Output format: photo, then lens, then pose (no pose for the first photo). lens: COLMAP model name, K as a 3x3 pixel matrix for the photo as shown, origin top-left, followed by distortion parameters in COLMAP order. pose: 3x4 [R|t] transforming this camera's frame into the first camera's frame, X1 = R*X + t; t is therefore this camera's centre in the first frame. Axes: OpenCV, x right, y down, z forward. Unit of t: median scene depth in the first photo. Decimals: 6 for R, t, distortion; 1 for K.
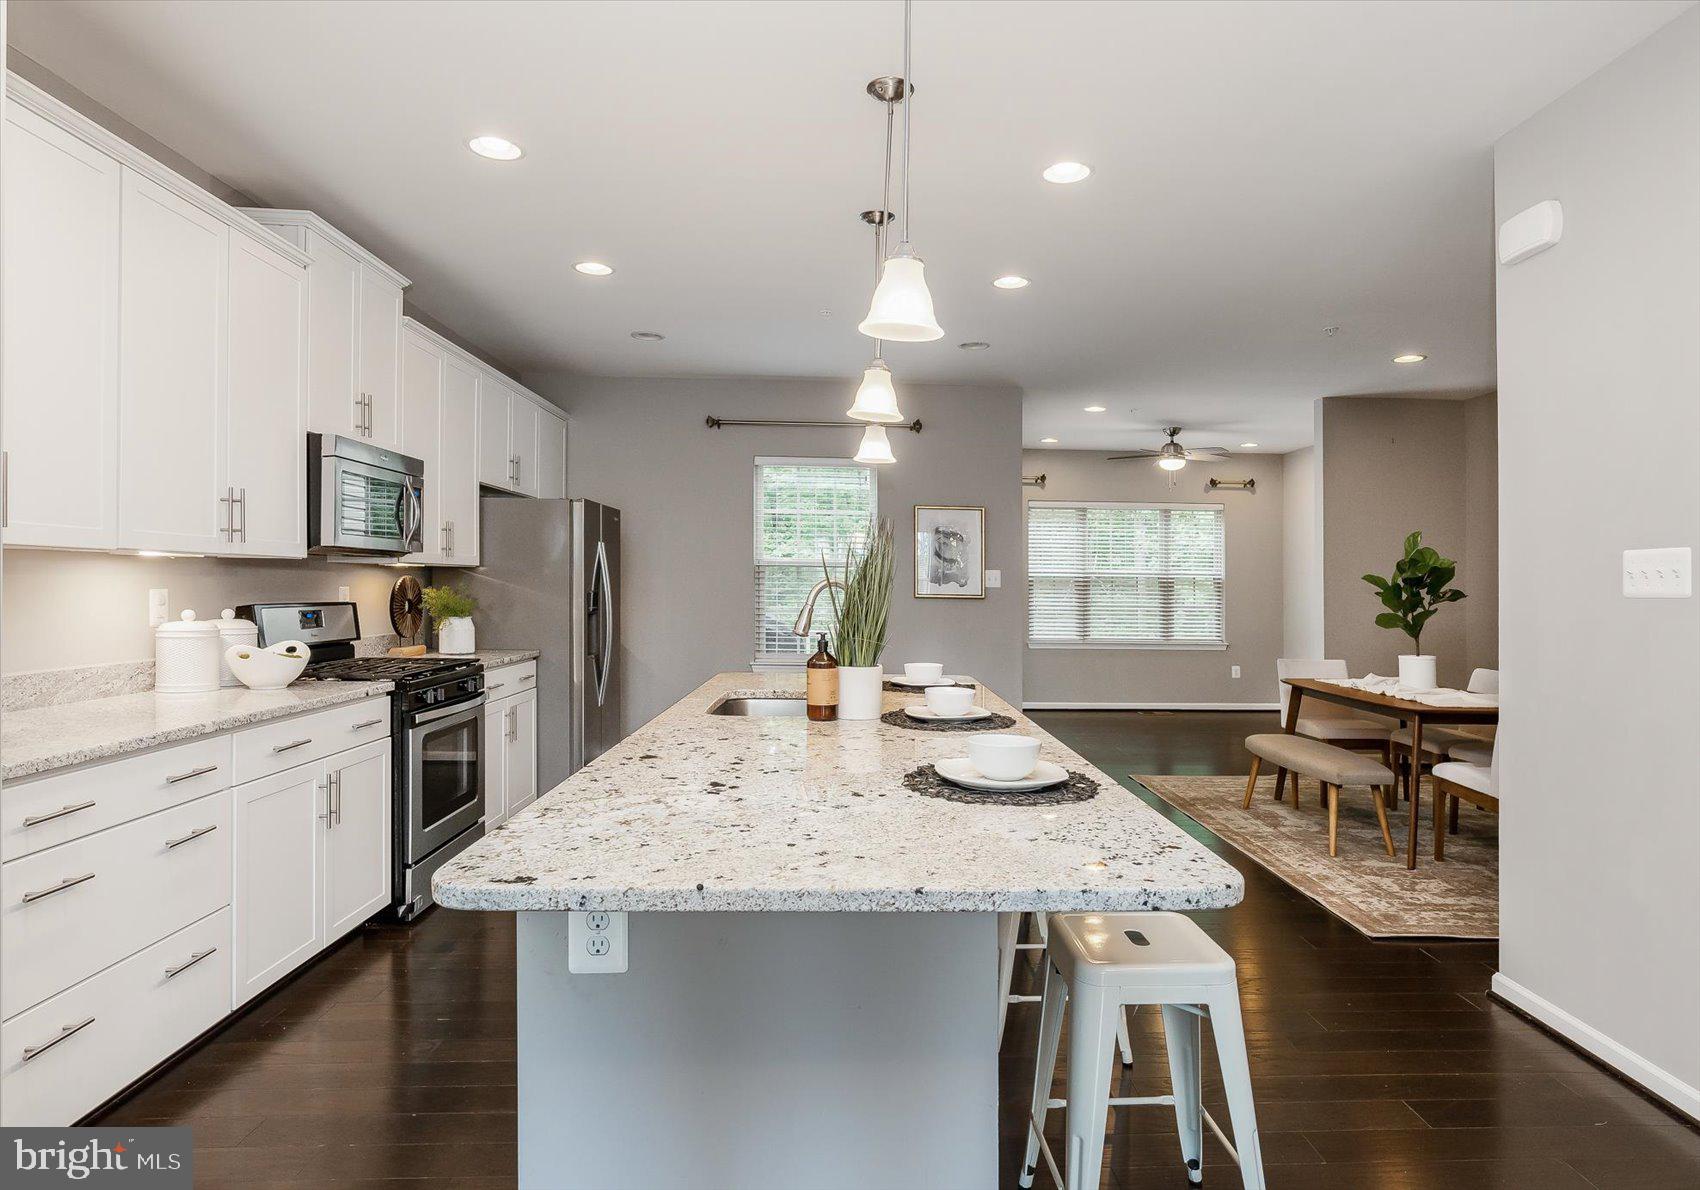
lens RADIAL K [[959.9, 0, 850.0], [0, 959.9, 595.0], [0, 0, 1]] dist [-0.001436, 0.000158]
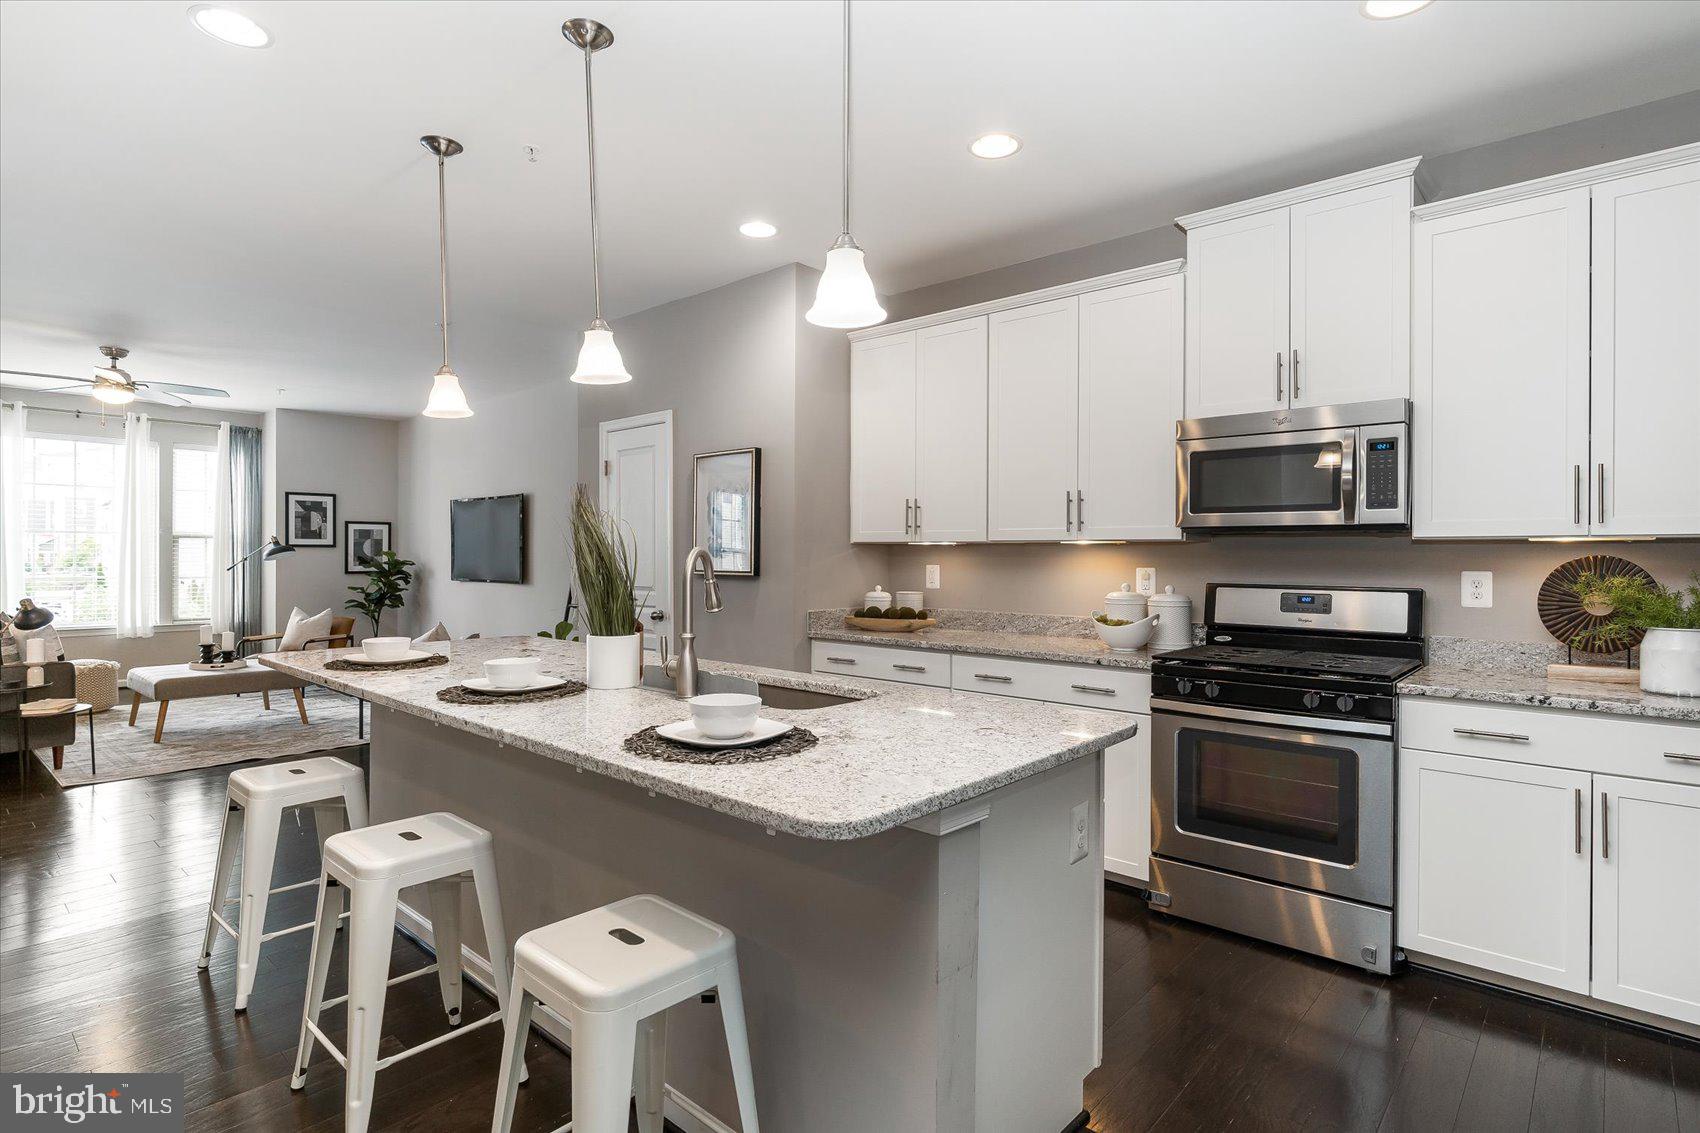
lens RADIAL K [[853.0, 0, 850.5], [0, 853.0, 557.7], [0, 0, 1]] dist [-0.005690, 0.000582]
pose [[-0.676660, -0.006706, -0.736265, 0.320033], [-0.017369, 0.999826, 0.006856, -0.015900], [0.736091, 0.017427, -0.676658, 1.138805]]
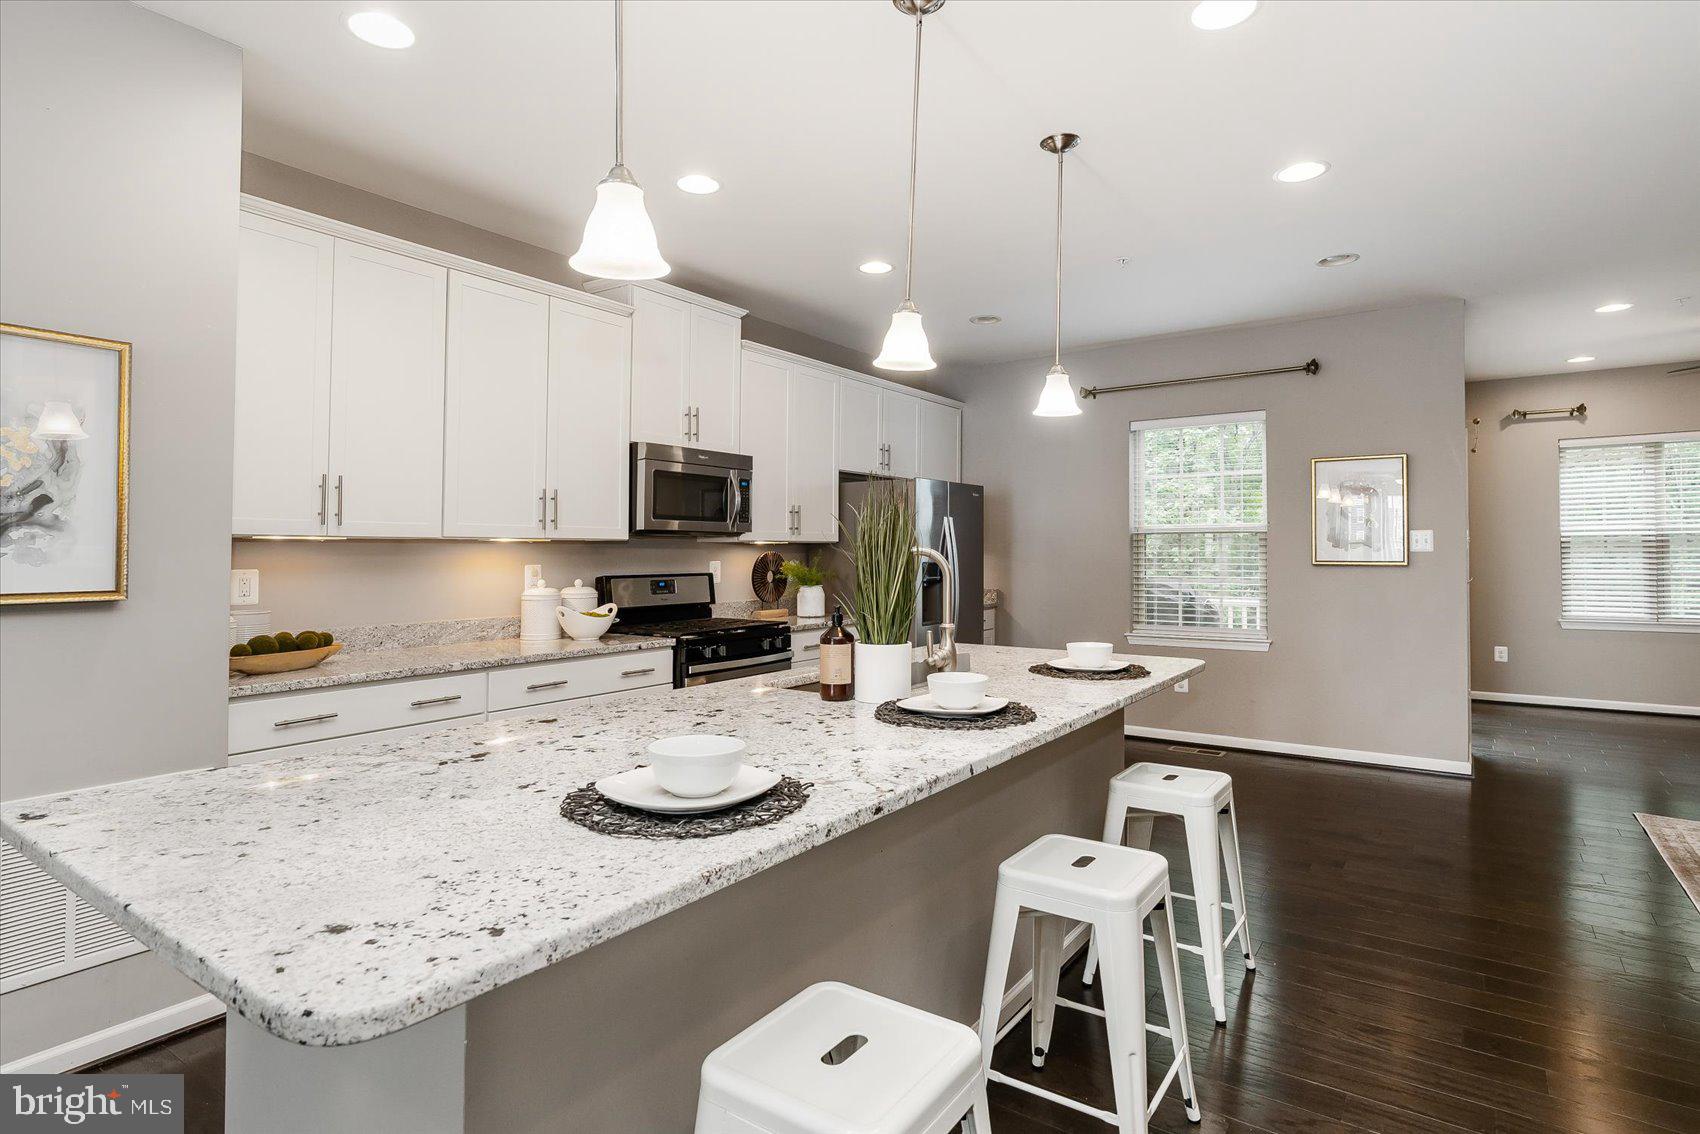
lens RADIAL K [[853.0, 0, 850.5], [0, 853.0, 558.2], [0, 0, 1]] dist [-0.005690, 0.000582]
pose [[0.802300, -0.014286, -0.596750, 0.295243], [0.009356, 0.999892, -0.011359, 0.001748], [0.596848, 0.003531, 0.802347, 0.215620]]
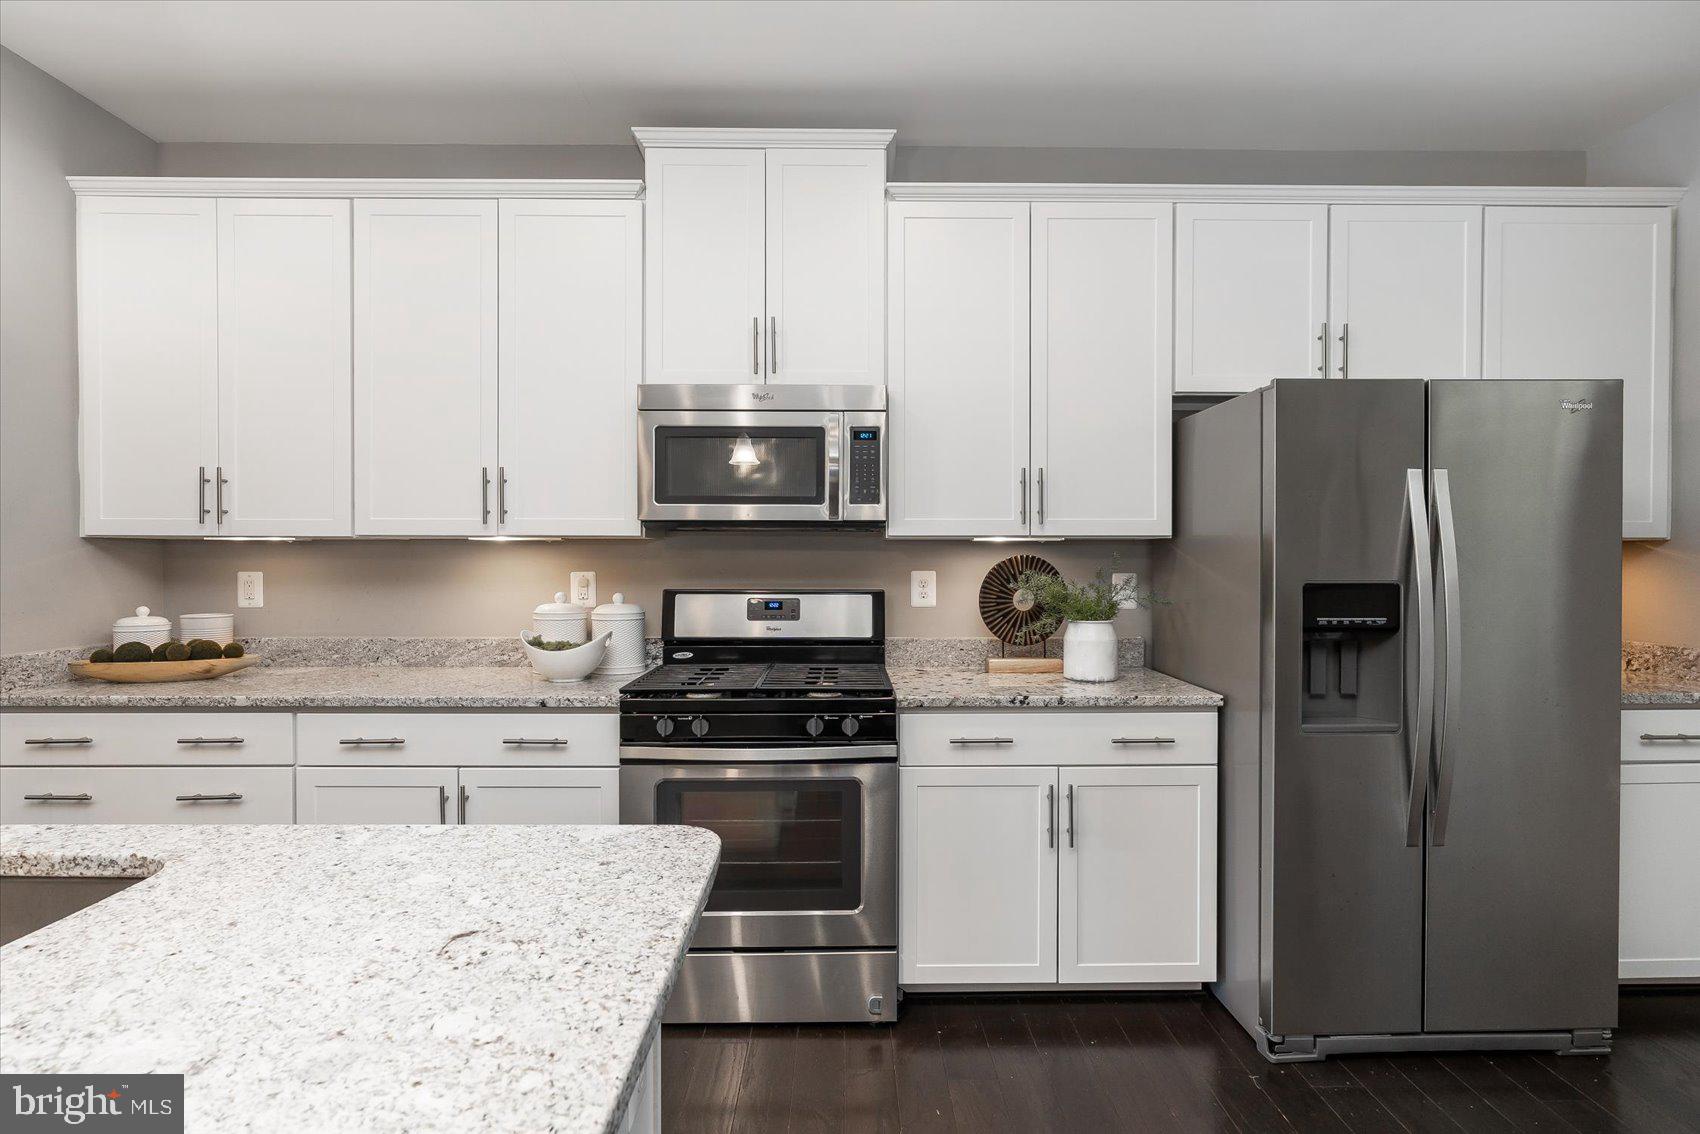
lens RADIAL K [[831.3, 0, 852.8], [0, 831.3, 564.4], [0, 0, 1]] dist [-0.010477, 0.000831]
pose [[0.001419, 0.002971, -0.999995, 0.142122], [-0.012300, 0.999920, 0.002953, -0.015421], [0.999923, 0.012296, 0.001455, 0.984585]]
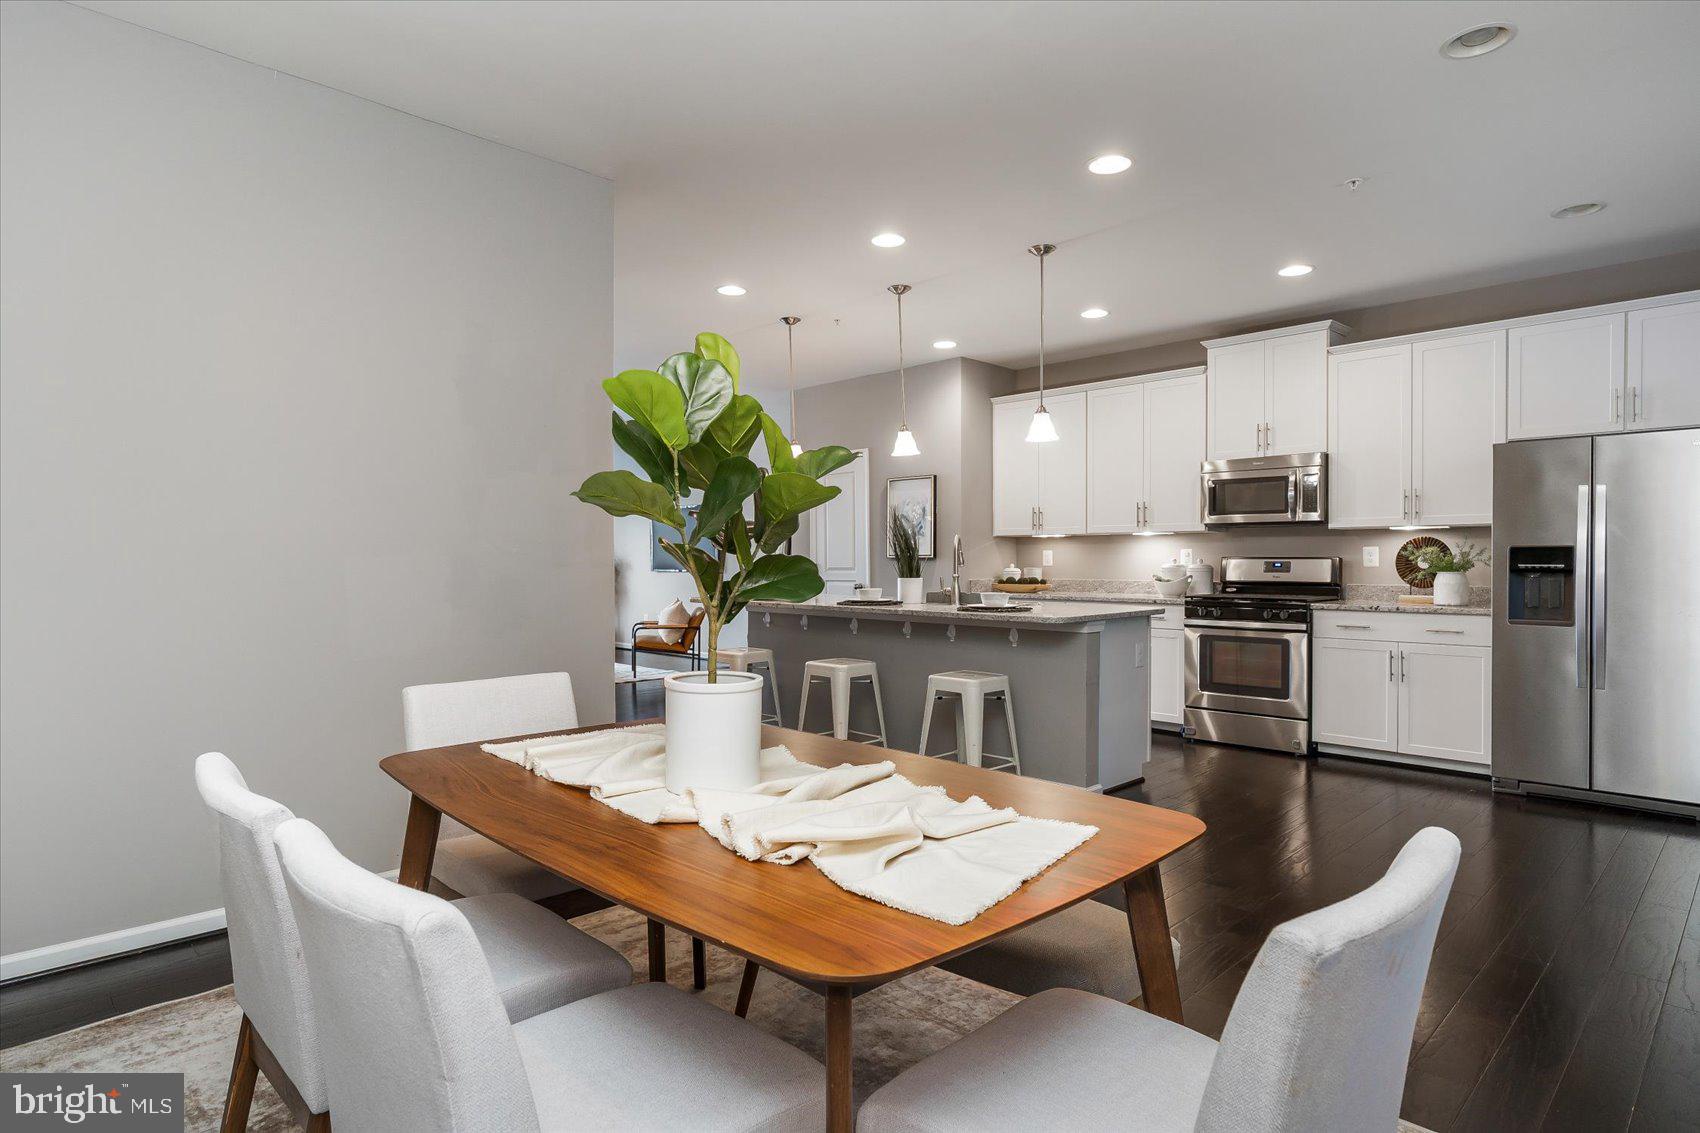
lens RADIAL K [[908.2, 0, 850.0], [0, 908.2, 566.5], [0, 0, 1]] dist [-0.000351, -0.000140]
pose [[-0.724503, 0.001250, -0.689271, 0.932143], [-0.010719, 0.999857, 0.013080, 0.011259], [0.689189, 0.016865, -0.724386, 1.487047]]
